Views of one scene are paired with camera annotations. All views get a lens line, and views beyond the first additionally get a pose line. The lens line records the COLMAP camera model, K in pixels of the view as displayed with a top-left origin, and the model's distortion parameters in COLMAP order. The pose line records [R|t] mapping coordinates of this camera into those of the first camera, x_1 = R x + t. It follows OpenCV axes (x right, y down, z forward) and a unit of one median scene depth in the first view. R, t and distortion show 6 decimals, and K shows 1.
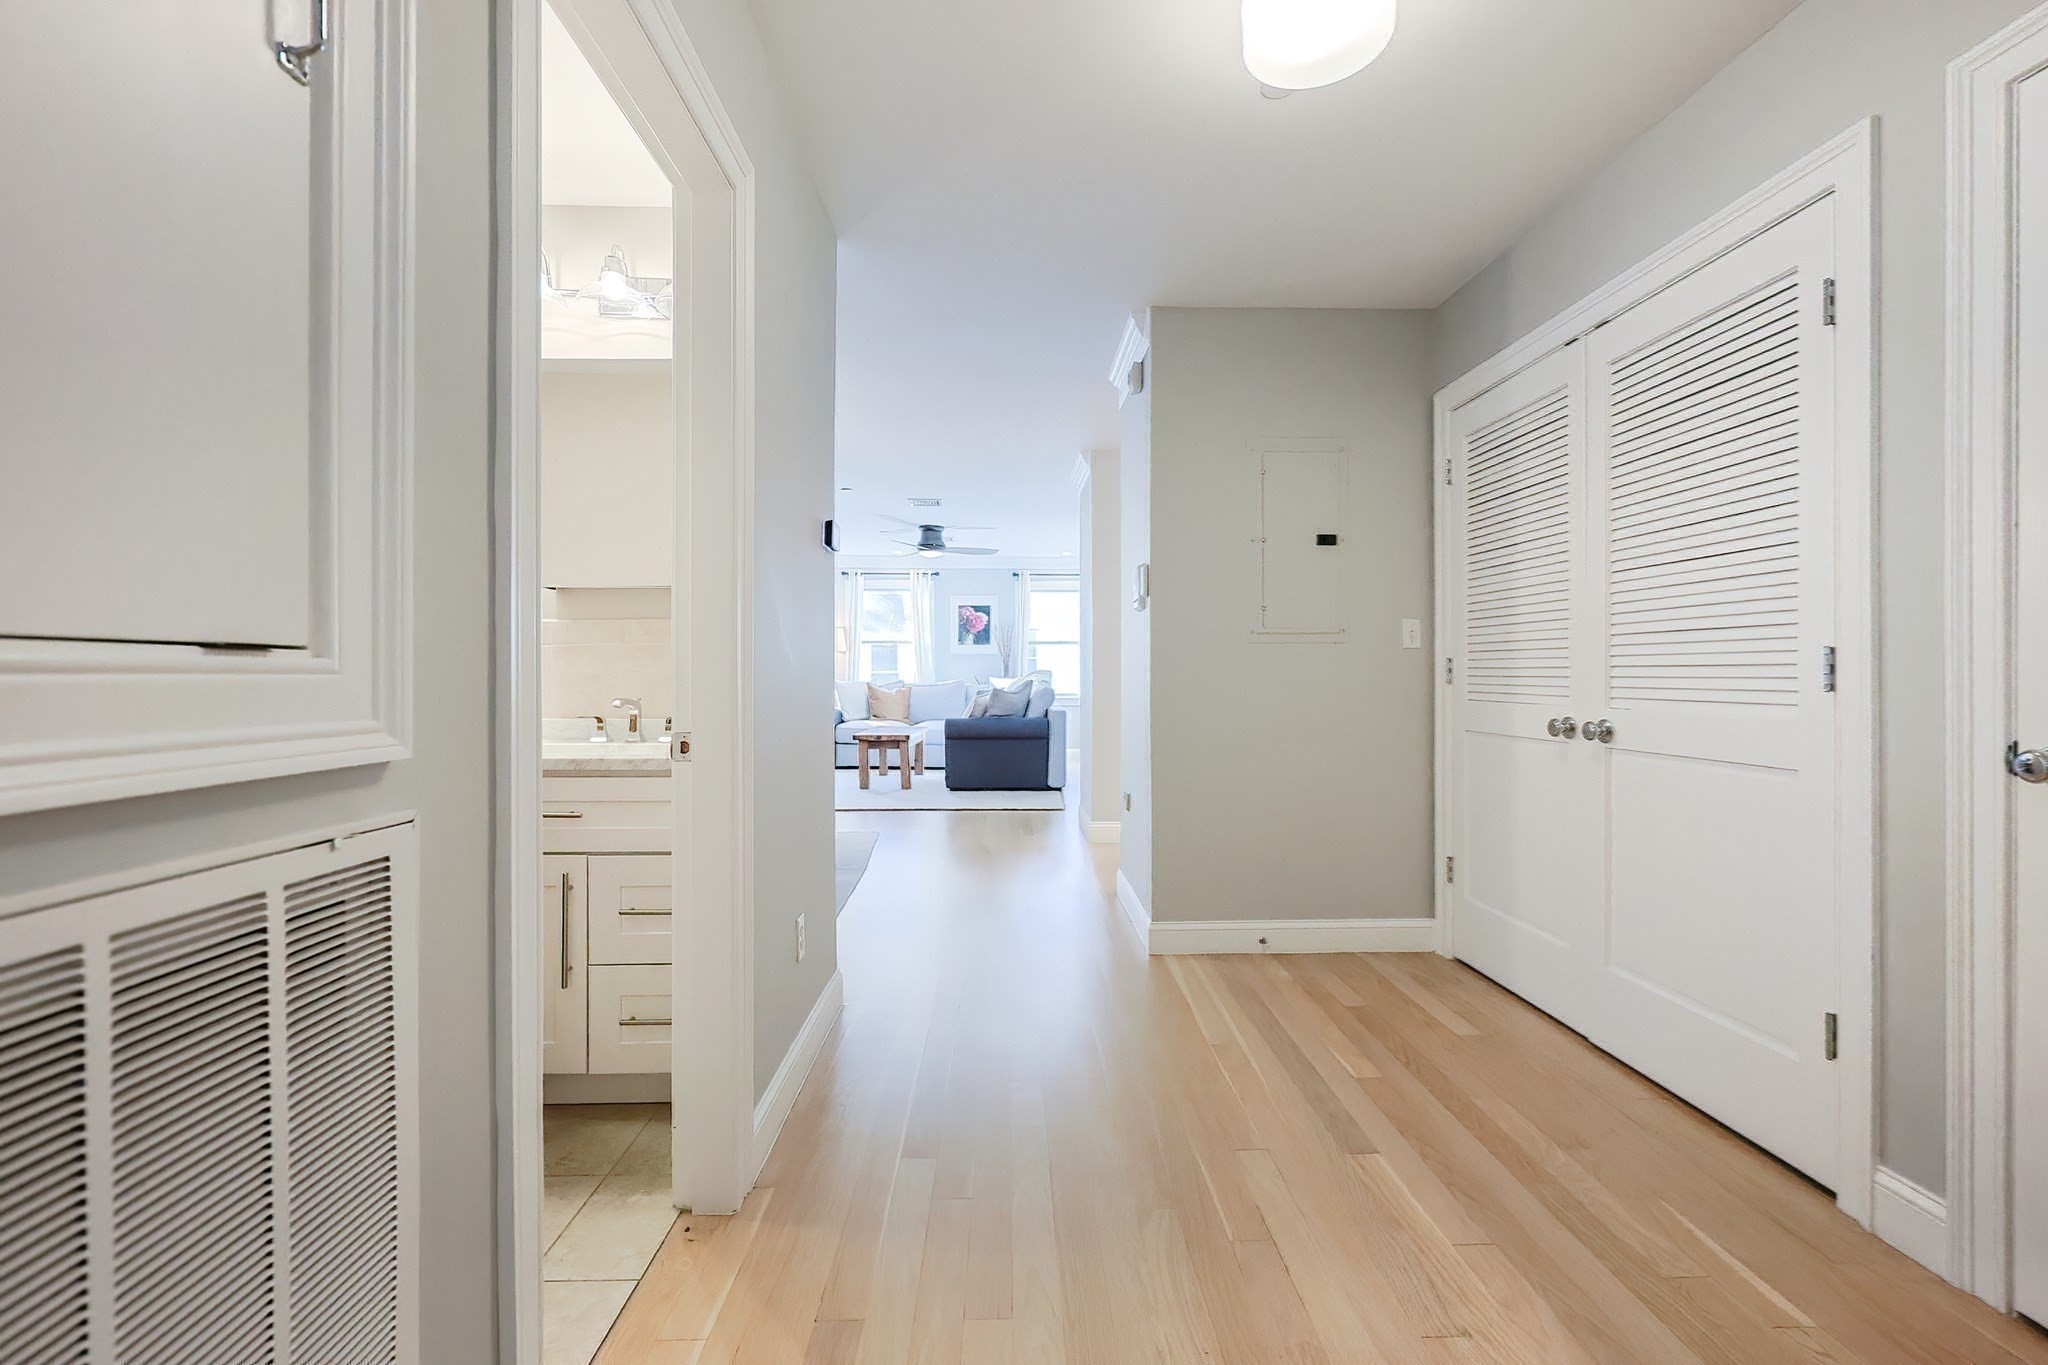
lens RADIAL K [[894.3, 0, 1015.7], [0, 894.3, 679.1], [0, 0, 1]] dist [0.000704, -0.002512]
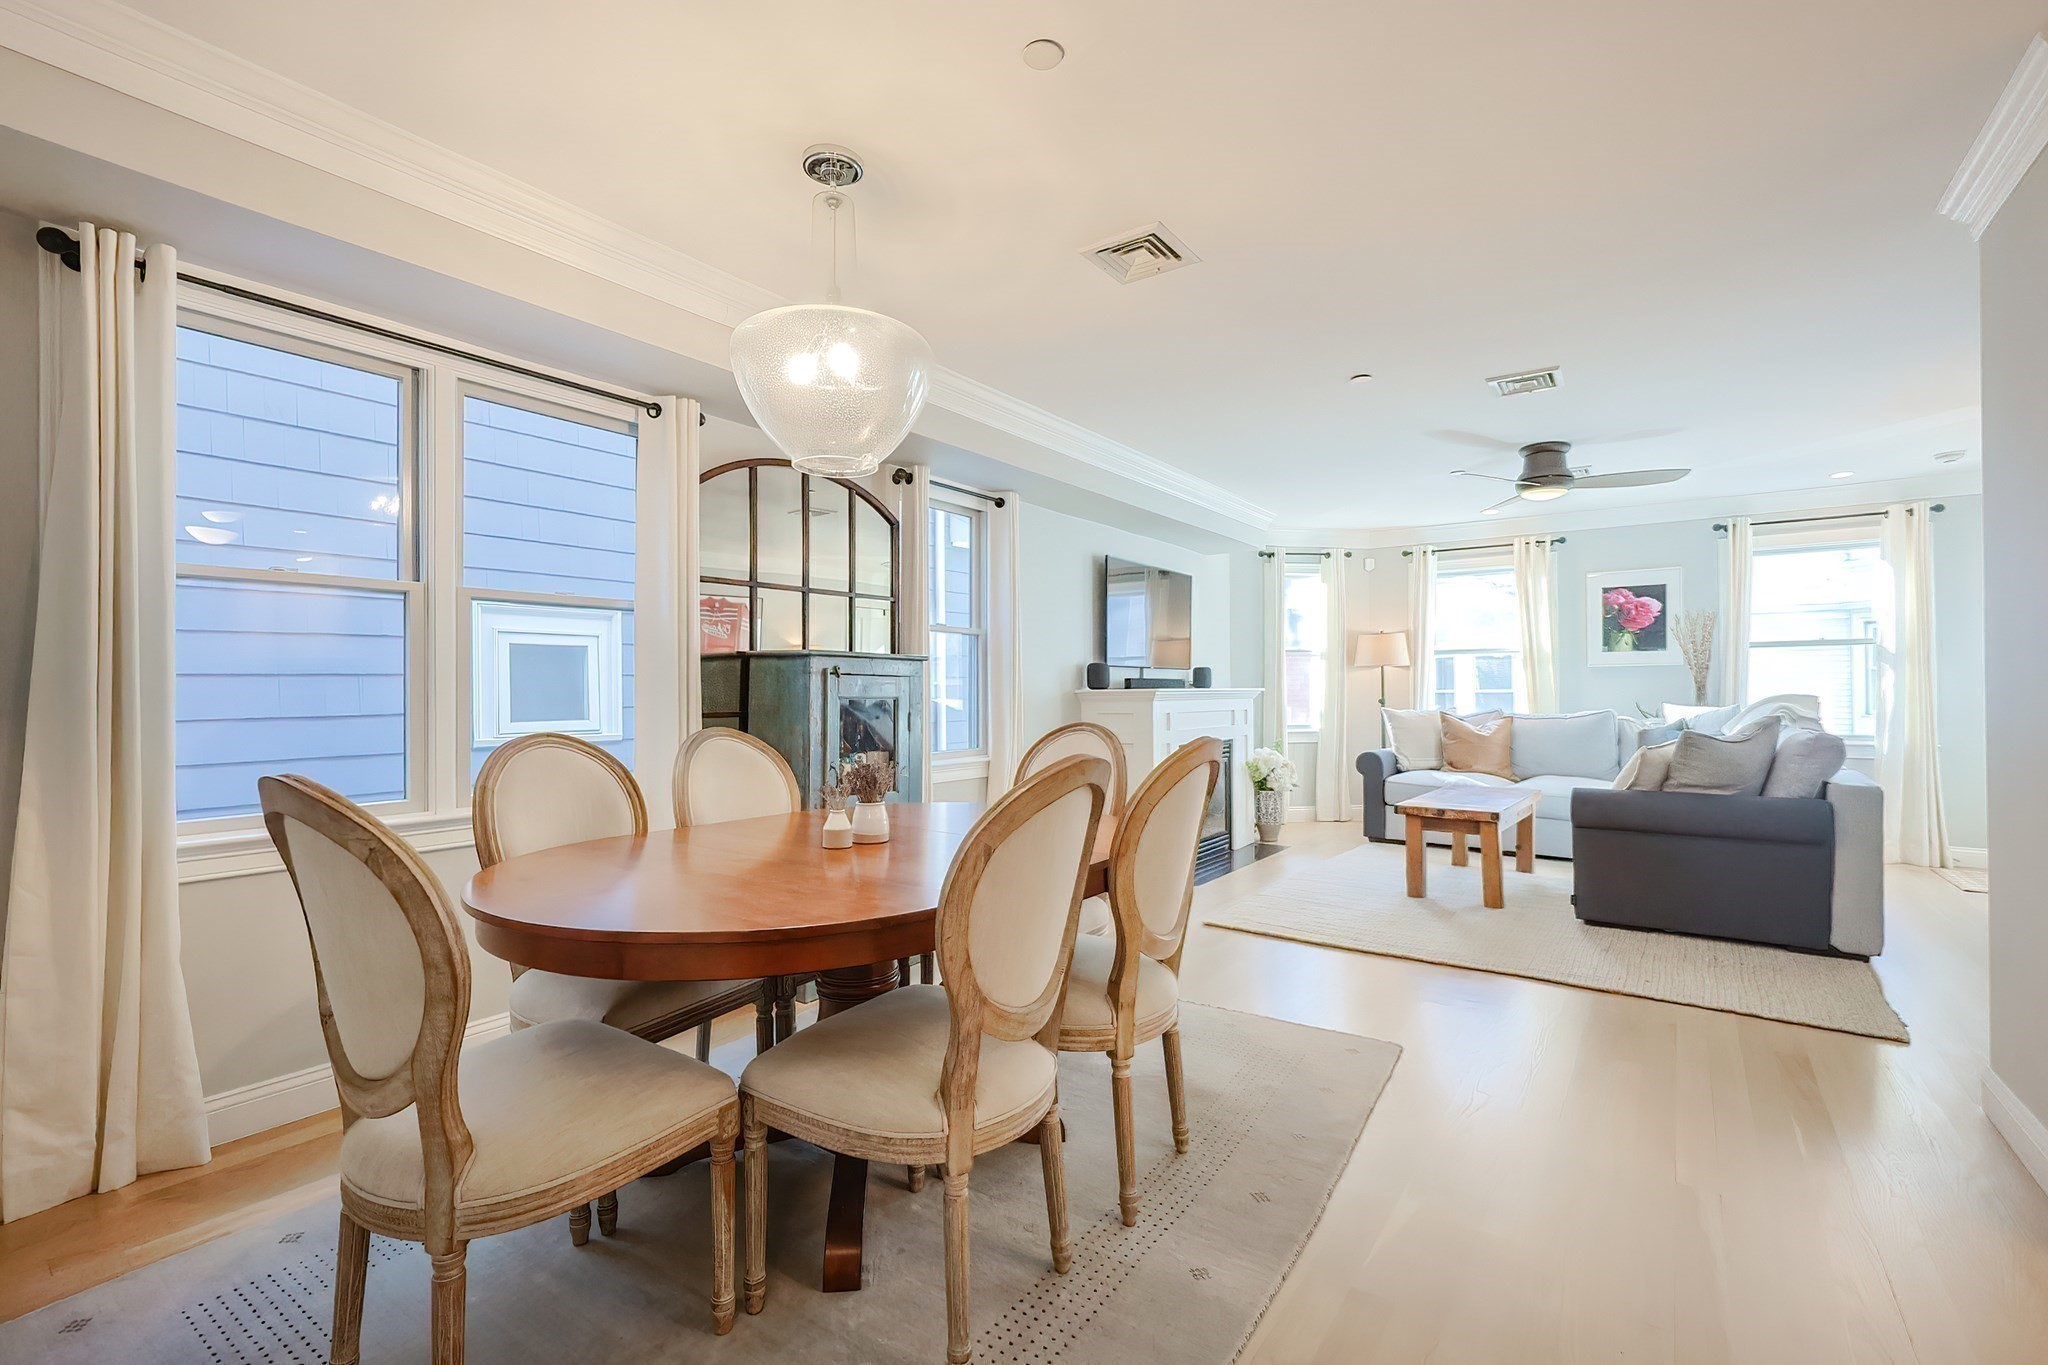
lens RADIAL K [[894.3, 0, 1014.1], [0, 894.3, 687.2], [0, 0, 1]] dist [0.000704, -0.002512]
pose [[0.797196, -0.005682, -0.603693, -0.020549], [0.000814, 0.999965, -0.008338, -0.011709], [0.603720, 0.006155, 0.797173, 0.344387]]
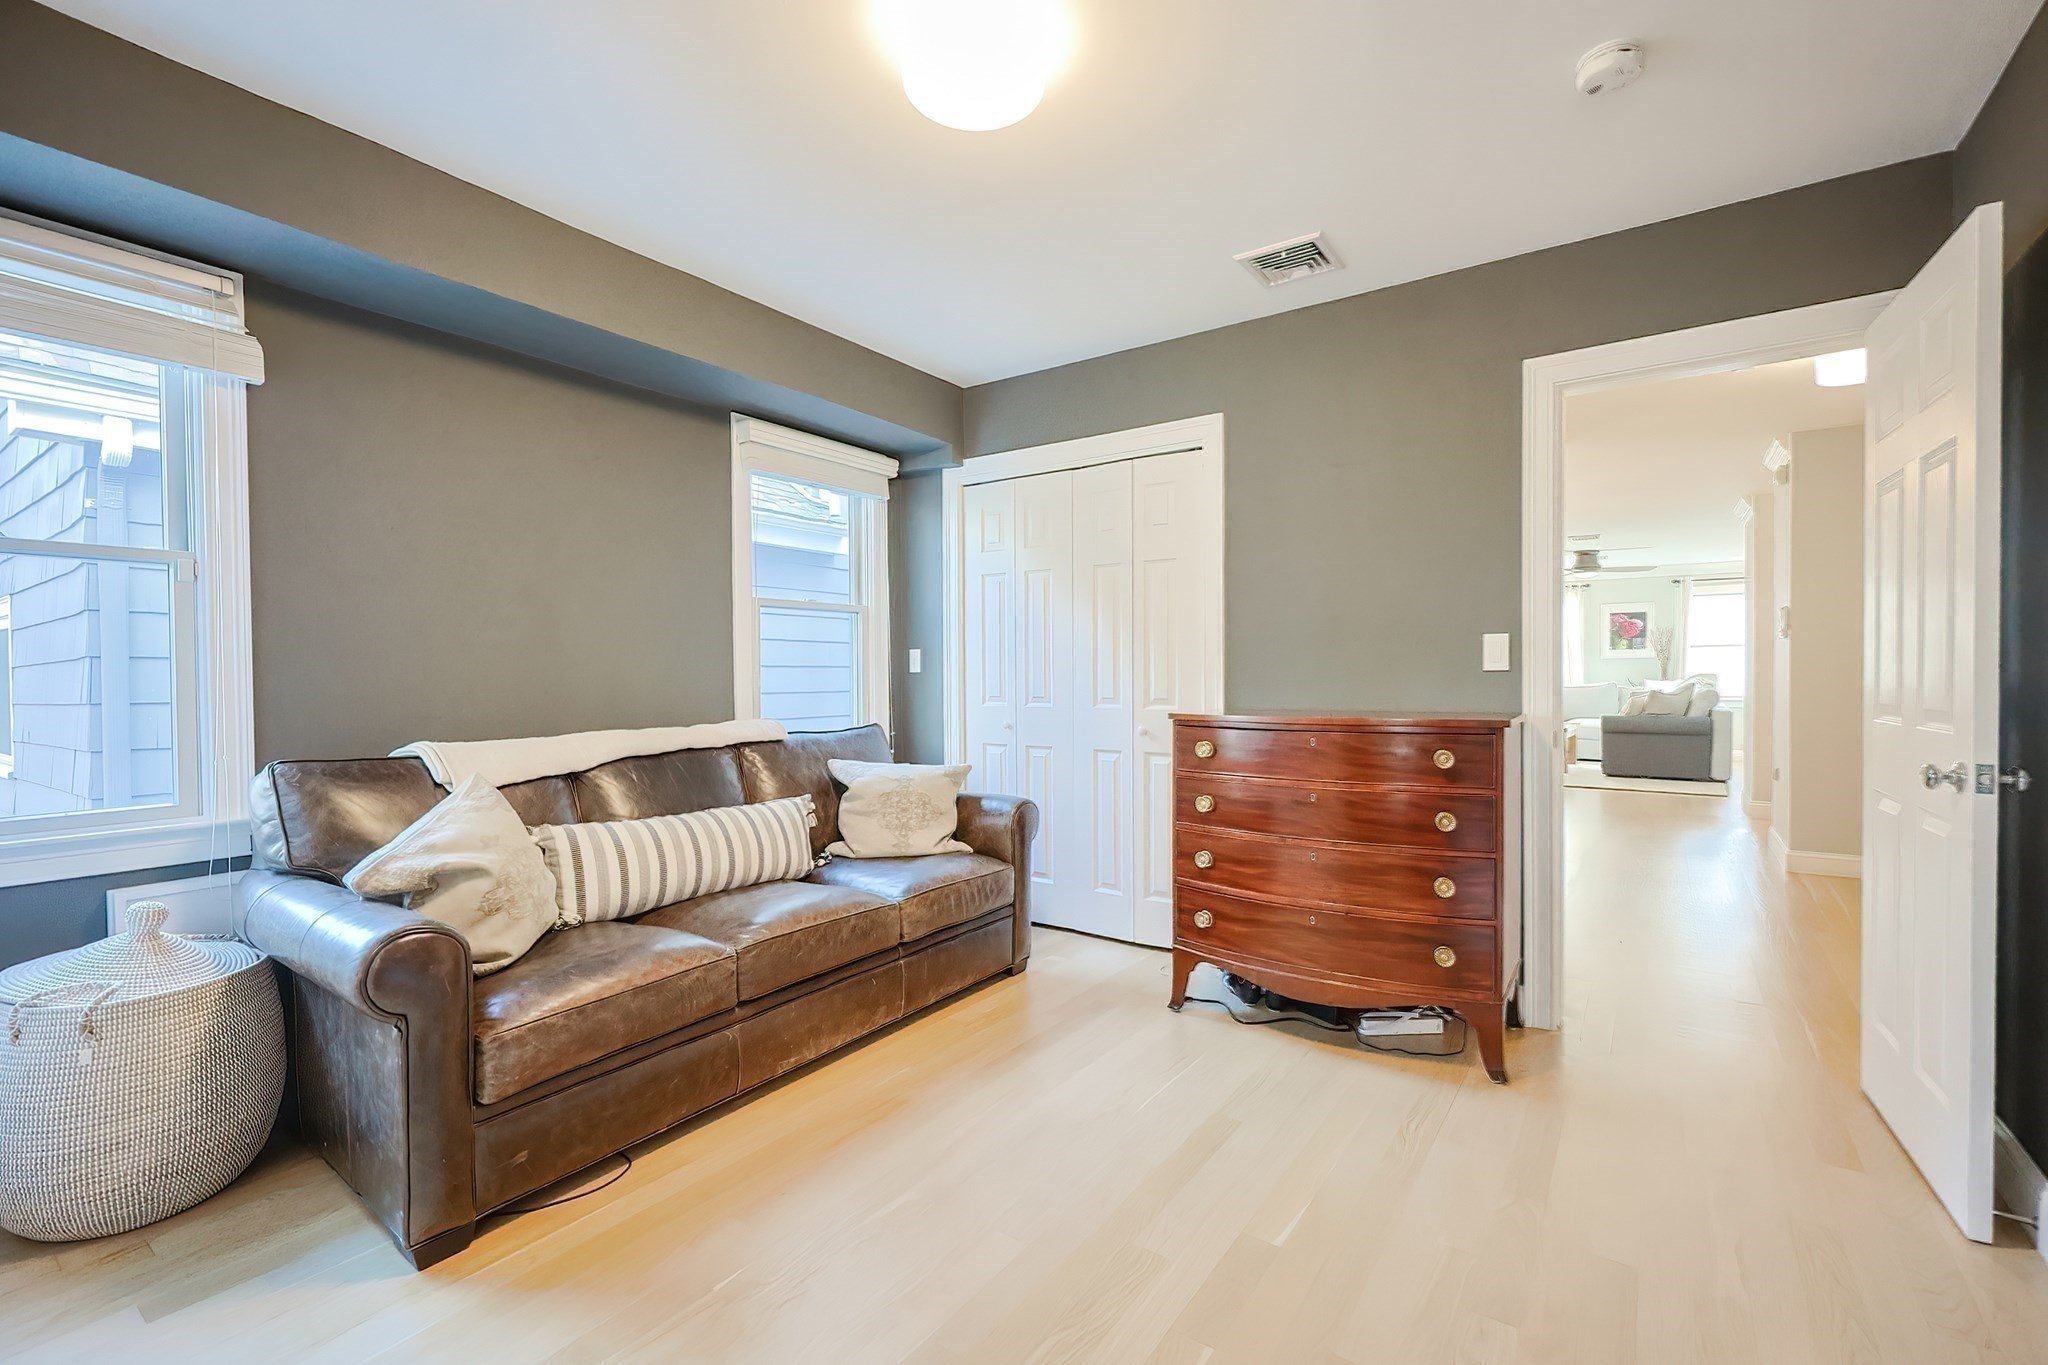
lens RADIAL K [[894.3, 0, 1021.3], [0, 894.3, 687.1], [0, 0, 1]] dist [0.000704, -0.002512]
pose [[0.807352, 0.003764, -0.590057, -0.001489], [0.002151, 0.999954, 0.009321, -0.006098], [0.590066, -0.008795, 0.807307, -0.384313]]
